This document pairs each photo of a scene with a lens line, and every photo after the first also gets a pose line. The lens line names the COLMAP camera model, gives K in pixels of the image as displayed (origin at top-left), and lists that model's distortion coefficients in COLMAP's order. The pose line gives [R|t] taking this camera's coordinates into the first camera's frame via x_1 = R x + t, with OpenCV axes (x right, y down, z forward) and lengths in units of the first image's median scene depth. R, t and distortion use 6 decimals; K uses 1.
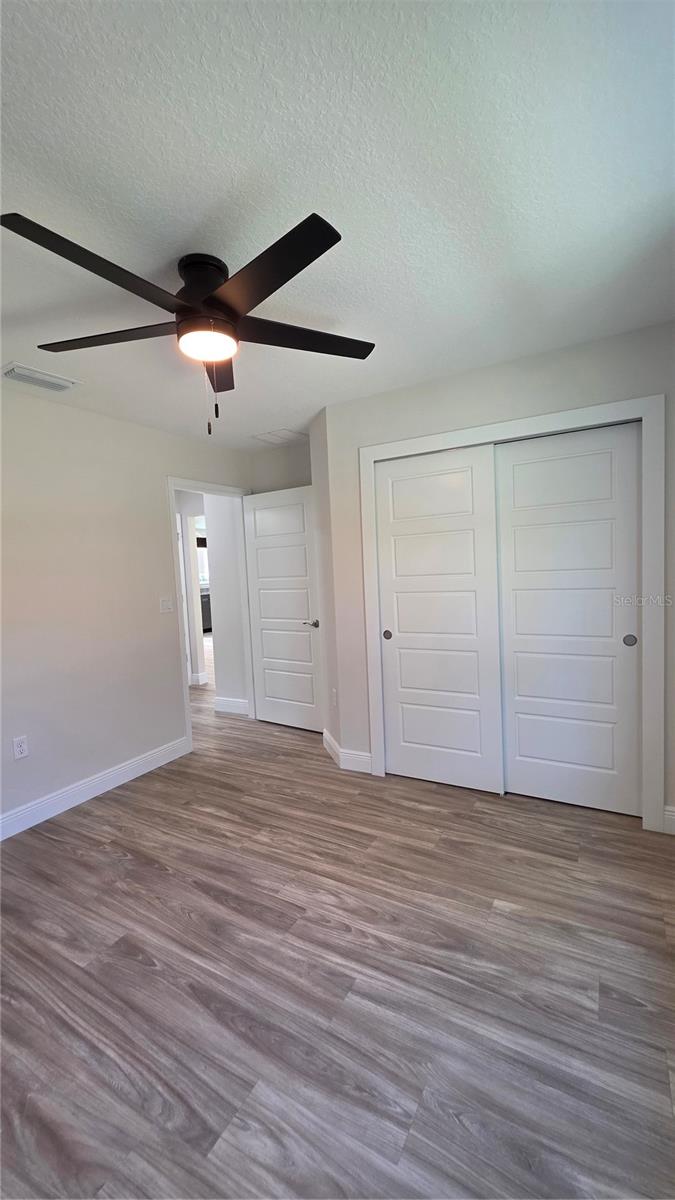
lens RADIAL K [[482.0, 0, 337.5], [0, 482.0, 600.0], [0, 0, 1]] dist [-0.001840, -0.000115]
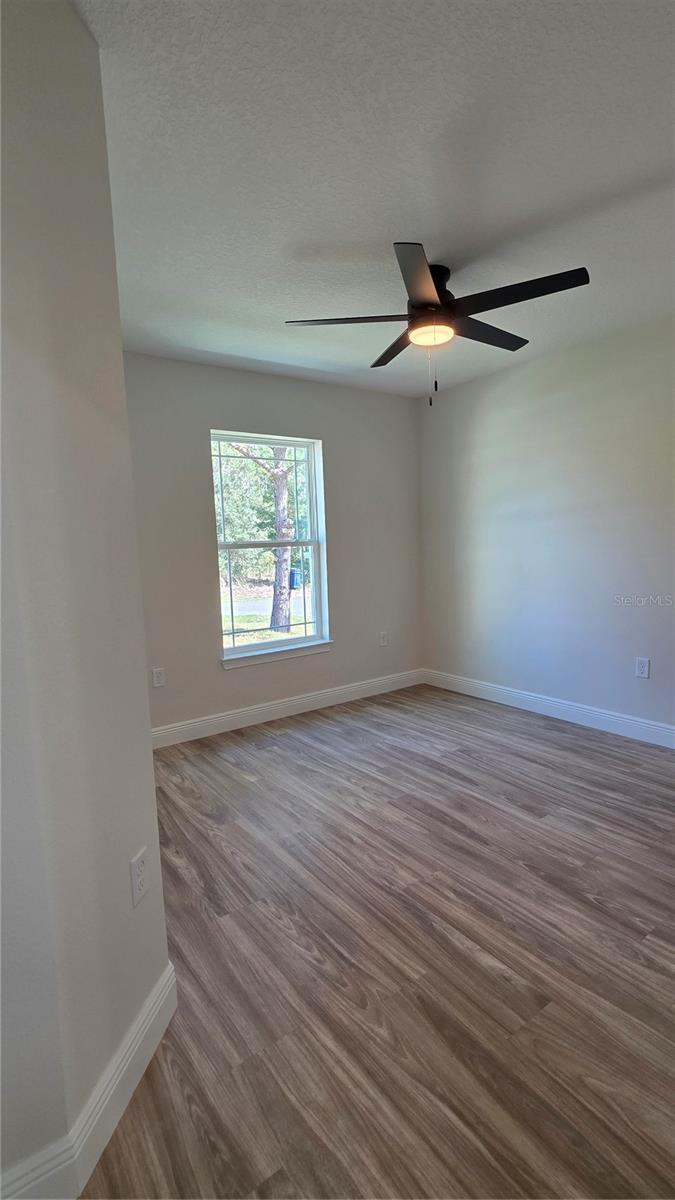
lens RADIAL K [[549.1, 0, 337.5], [0, 549.1, 600.0], [0, 0, 1]] dist [0.000531, 0.000018]
pose [[-0.906526, 0.032496, 0.420898, -0.497744], [0.106063, 0.982584, 0.152575, -0.070362], [-0.408610, 0.182955, -0.894184, 1.993639]]
